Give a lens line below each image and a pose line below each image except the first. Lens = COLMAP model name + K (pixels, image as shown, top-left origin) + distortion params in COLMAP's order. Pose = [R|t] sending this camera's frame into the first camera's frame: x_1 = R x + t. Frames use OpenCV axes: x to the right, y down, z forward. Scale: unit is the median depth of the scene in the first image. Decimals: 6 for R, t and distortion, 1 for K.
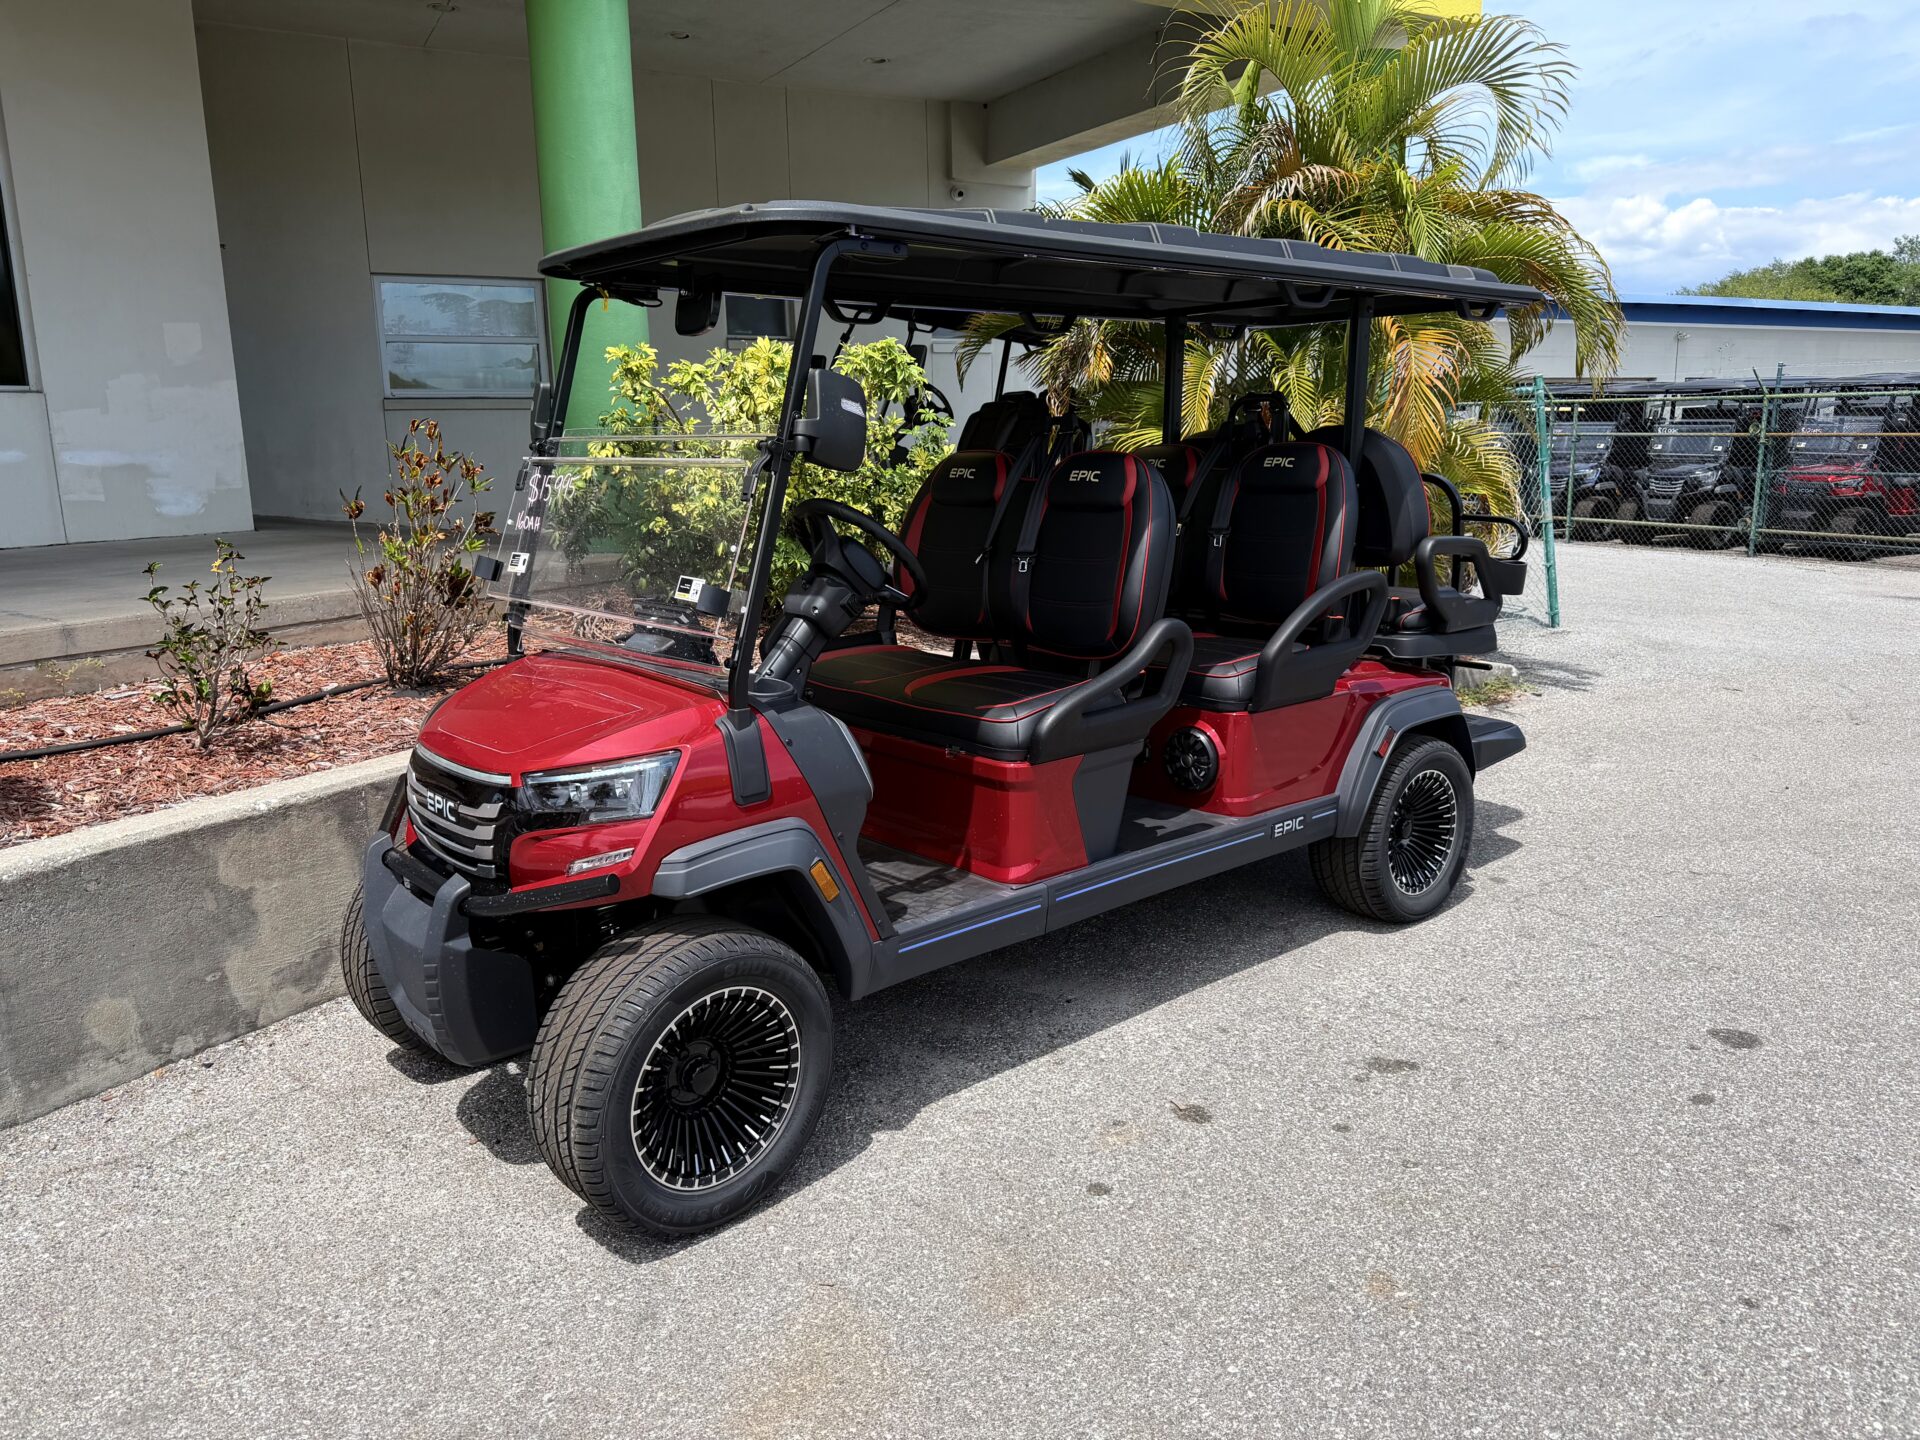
lens RADIAL K [[1354.3, 0, 960.0], [0, 1354.3, 720.0], [0, 0, 1]] dist [0.013000, -0.017399]
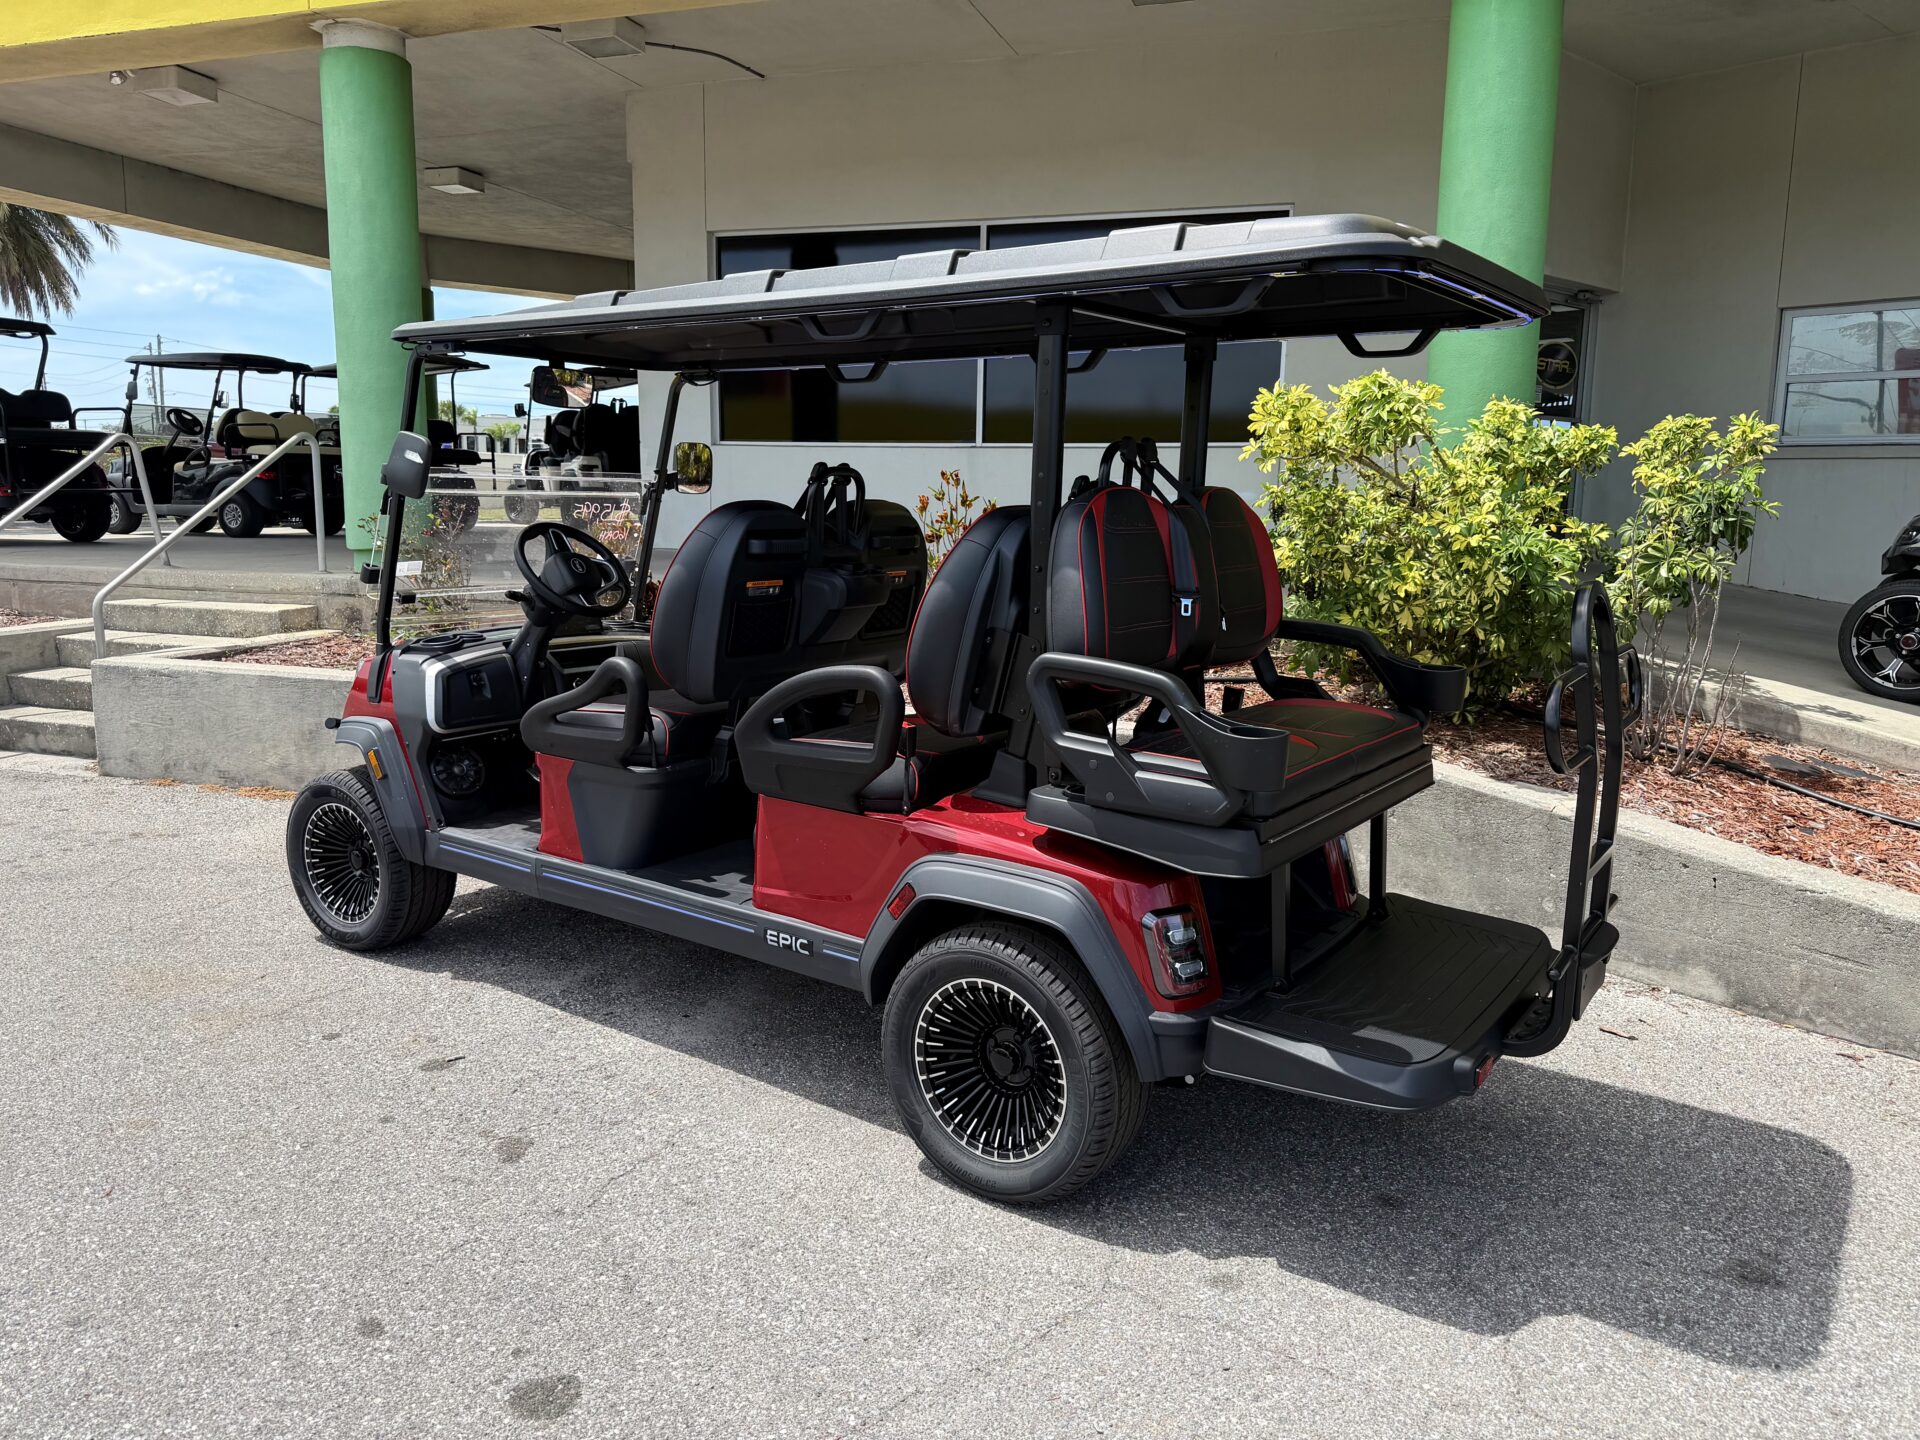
lens RADIAL K [[1354.3, 0, 960.0], [0, 1354.3, 720.0], [0, 0, 1]] dist [0.013000, -0.017399]
pose [[0.227544, 0.182638, -0.956487, 0.675841], [-0.222172, 0.966083, 0.131617, -0.123741], [0.948084, 0.182556, 0.260404, 0.544642]]
